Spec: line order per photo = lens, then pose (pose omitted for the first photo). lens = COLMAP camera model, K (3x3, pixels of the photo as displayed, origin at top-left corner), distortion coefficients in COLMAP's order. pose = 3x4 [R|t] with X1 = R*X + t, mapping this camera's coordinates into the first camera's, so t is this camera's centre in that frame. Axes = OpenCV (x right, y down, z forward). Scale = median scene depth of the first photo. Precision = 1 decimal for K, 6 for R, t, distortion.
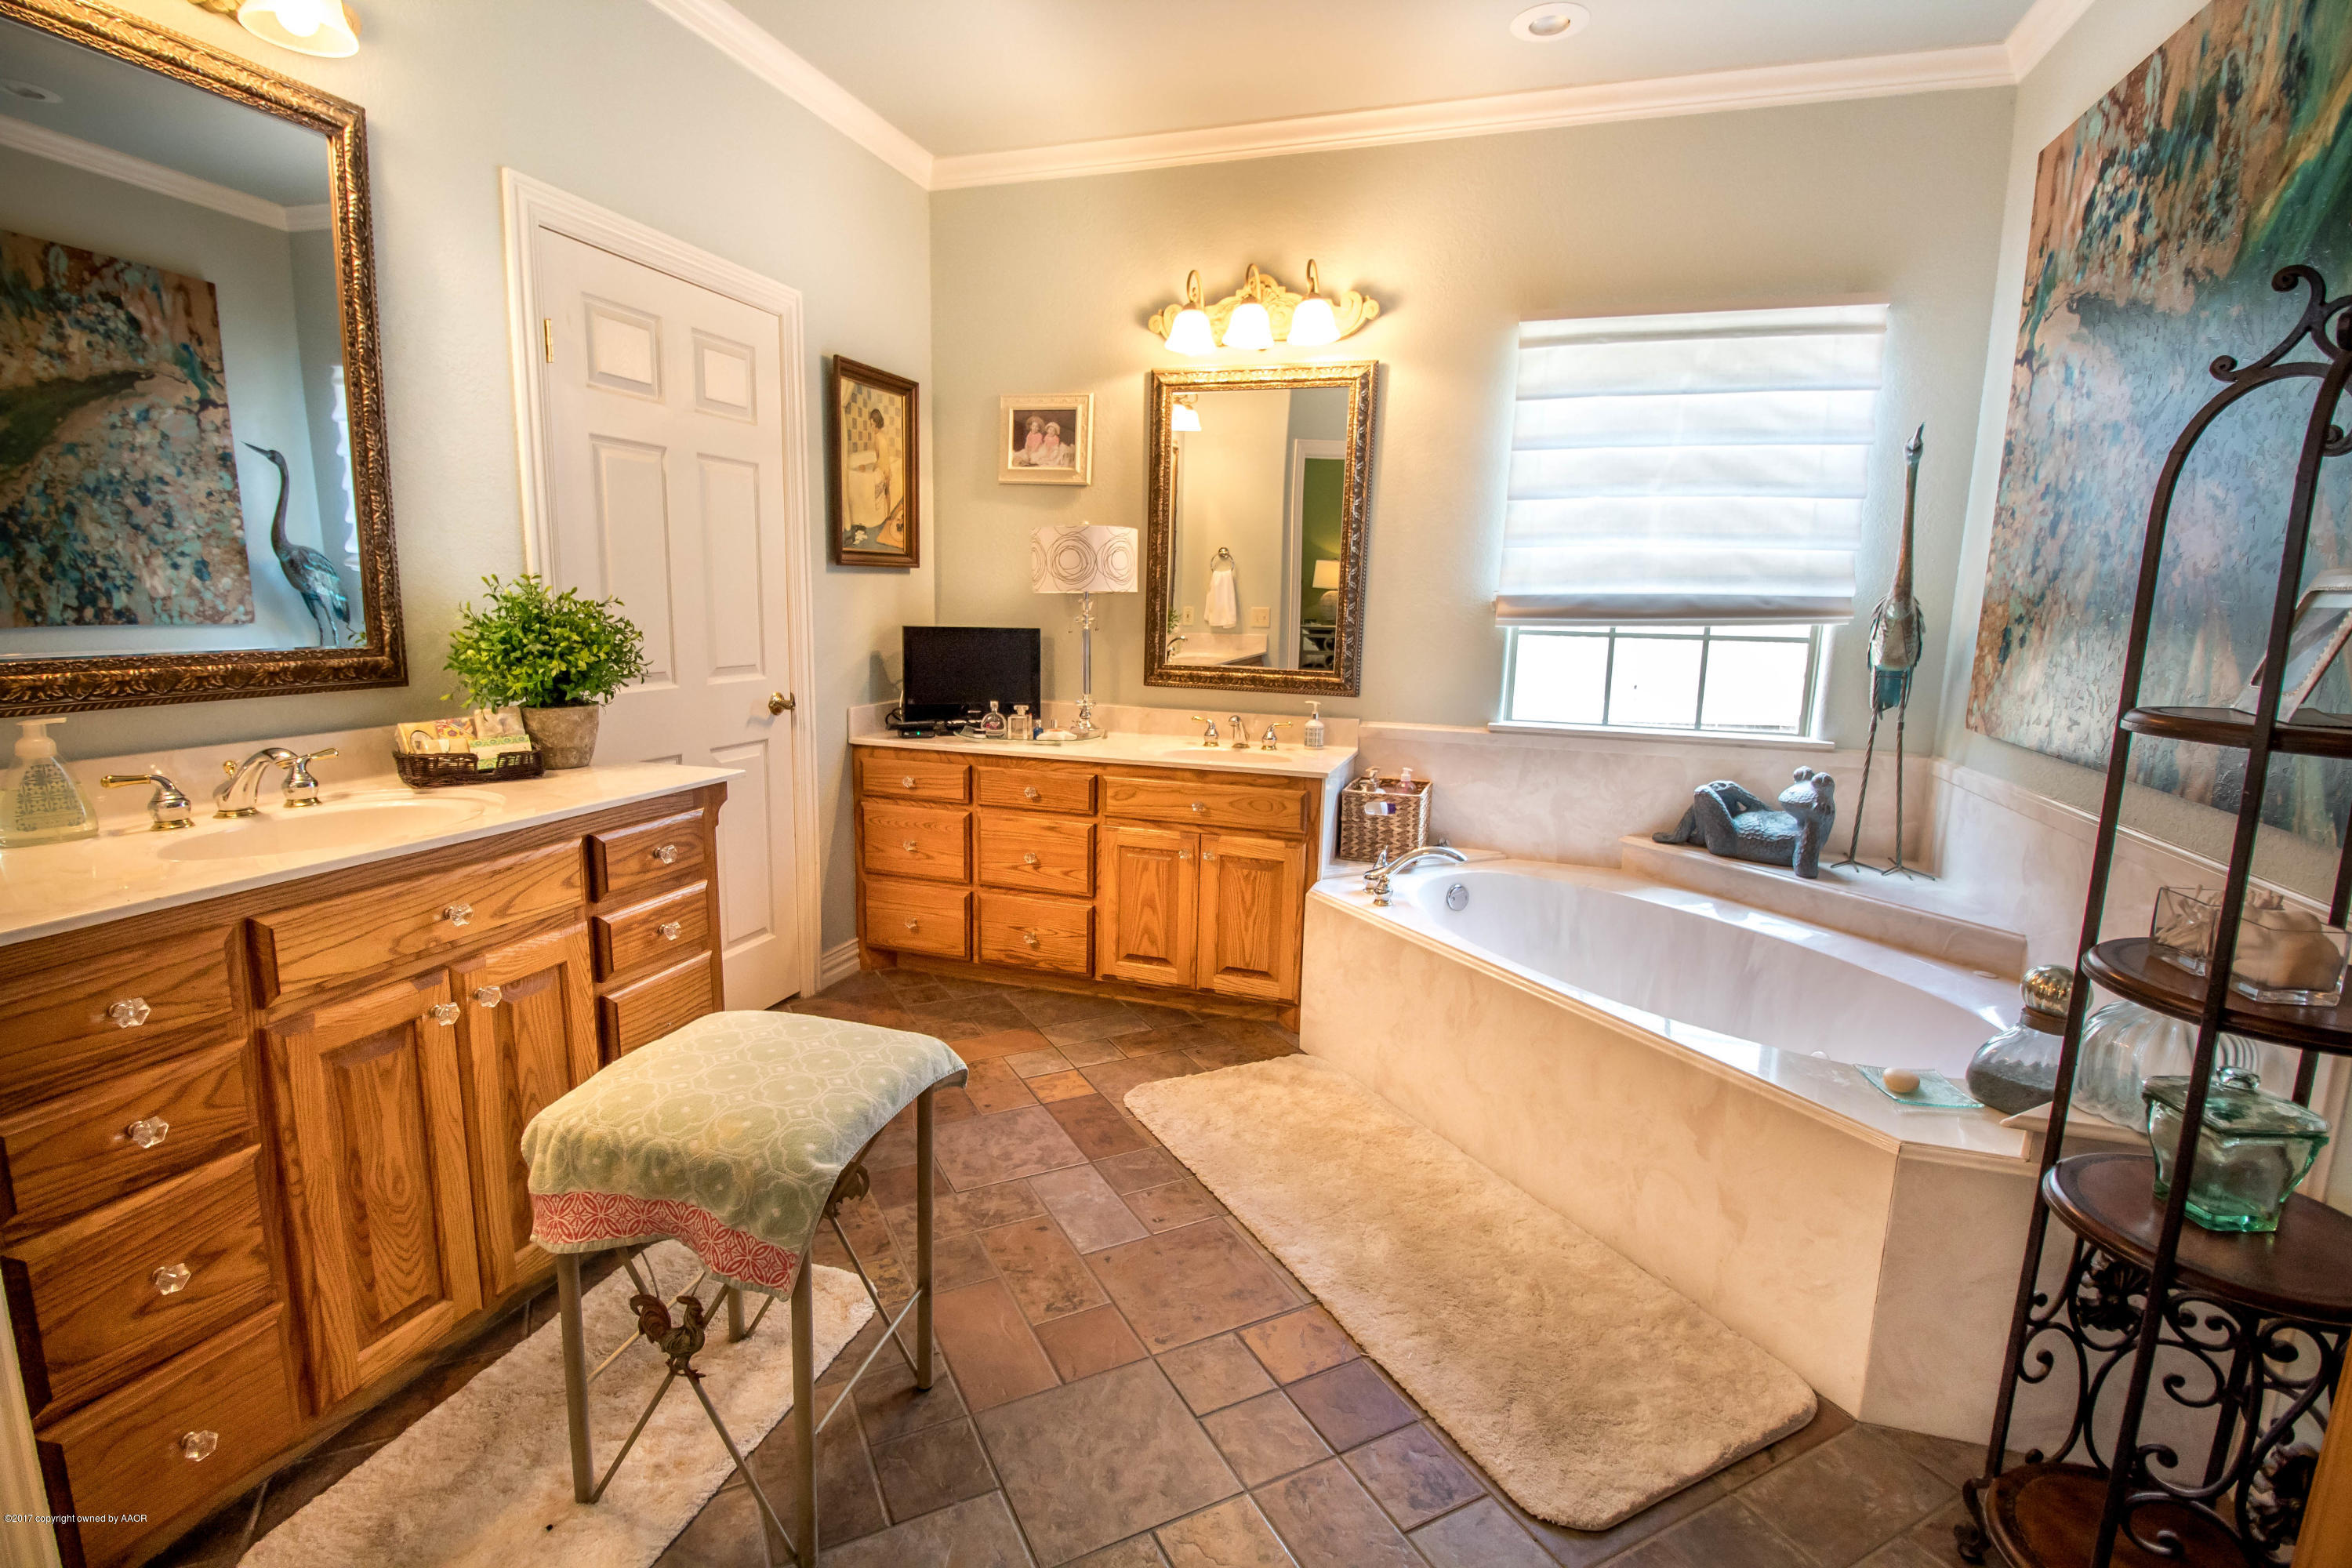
lens RADIAL K [[1096.2, 0, 1170.2], [0, 1096.2, 789.1], [0, 0, 1]] dist [-0.011468, -0.002056]
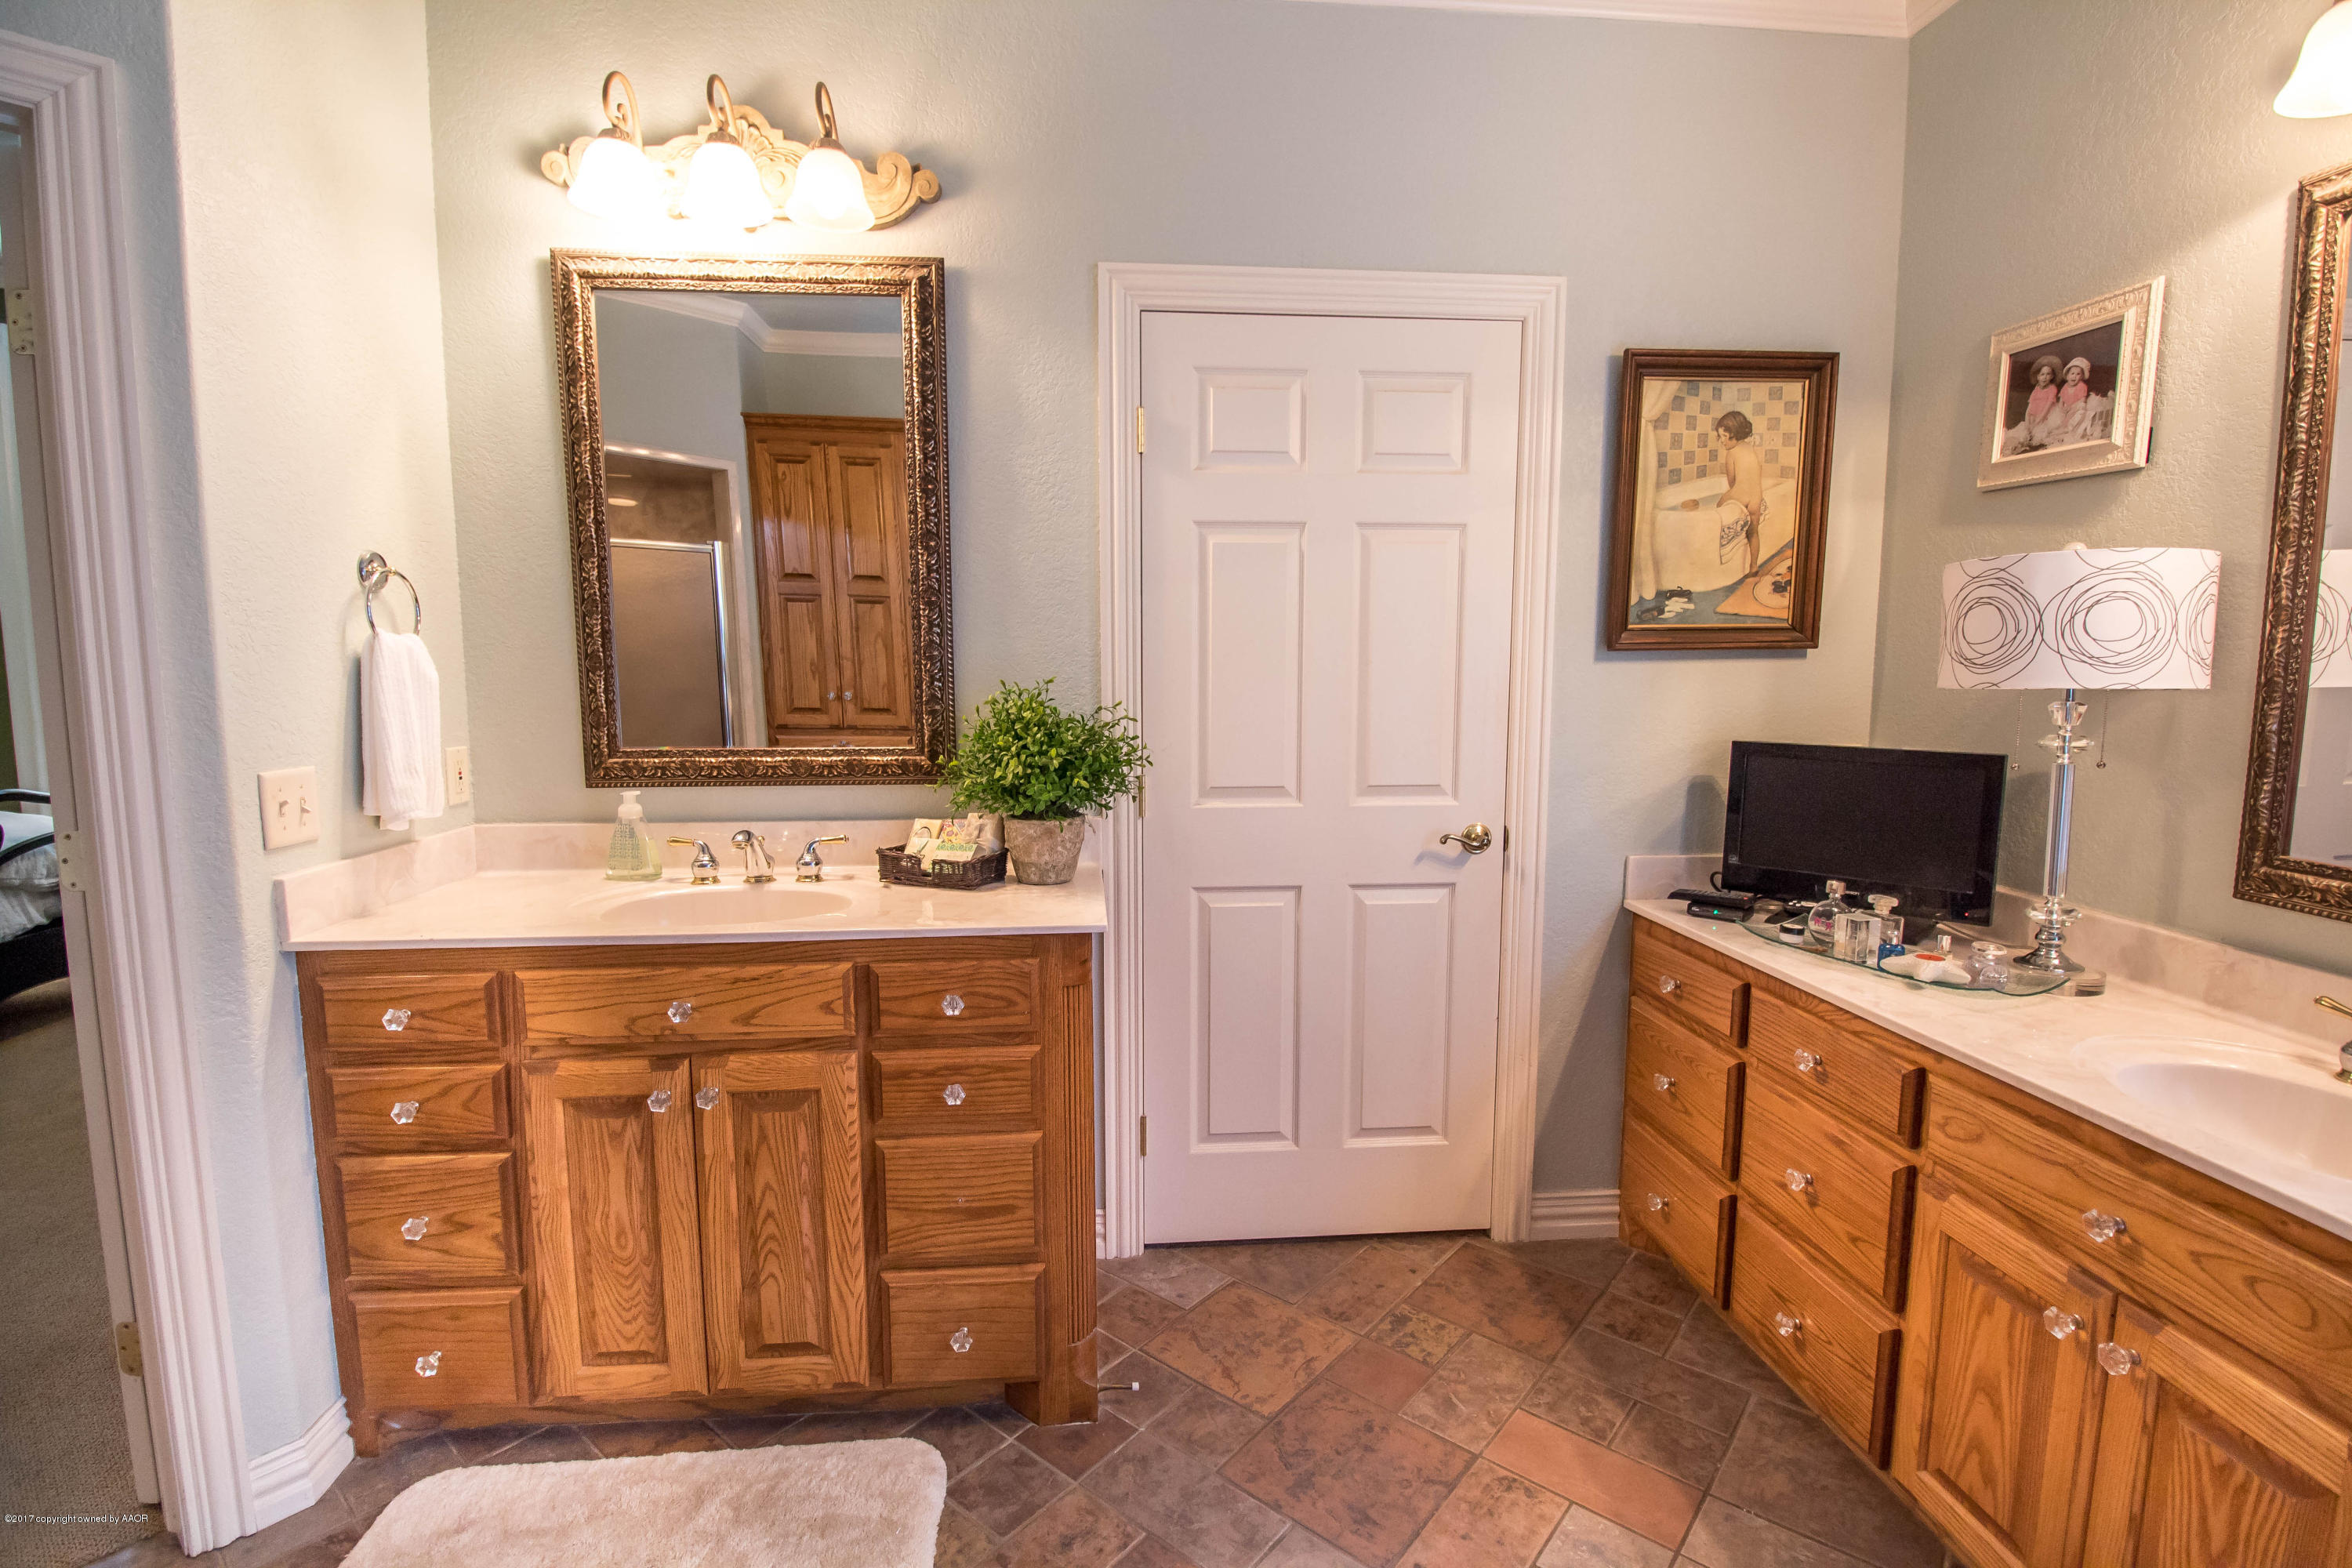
lens RADIAL K [[1096.2, 0, 1173.6], [0, 1096.2, 776.6], [0, 0, 1]] dist [-0.011468, -0.002056]
pose [[0.385156, 0.075534, -0.919755, 0.244046], [-0.150640, 0.988423, 0.018091, -0.101712], [0.910474, 0.131584, 0.392076, 0.513303]]
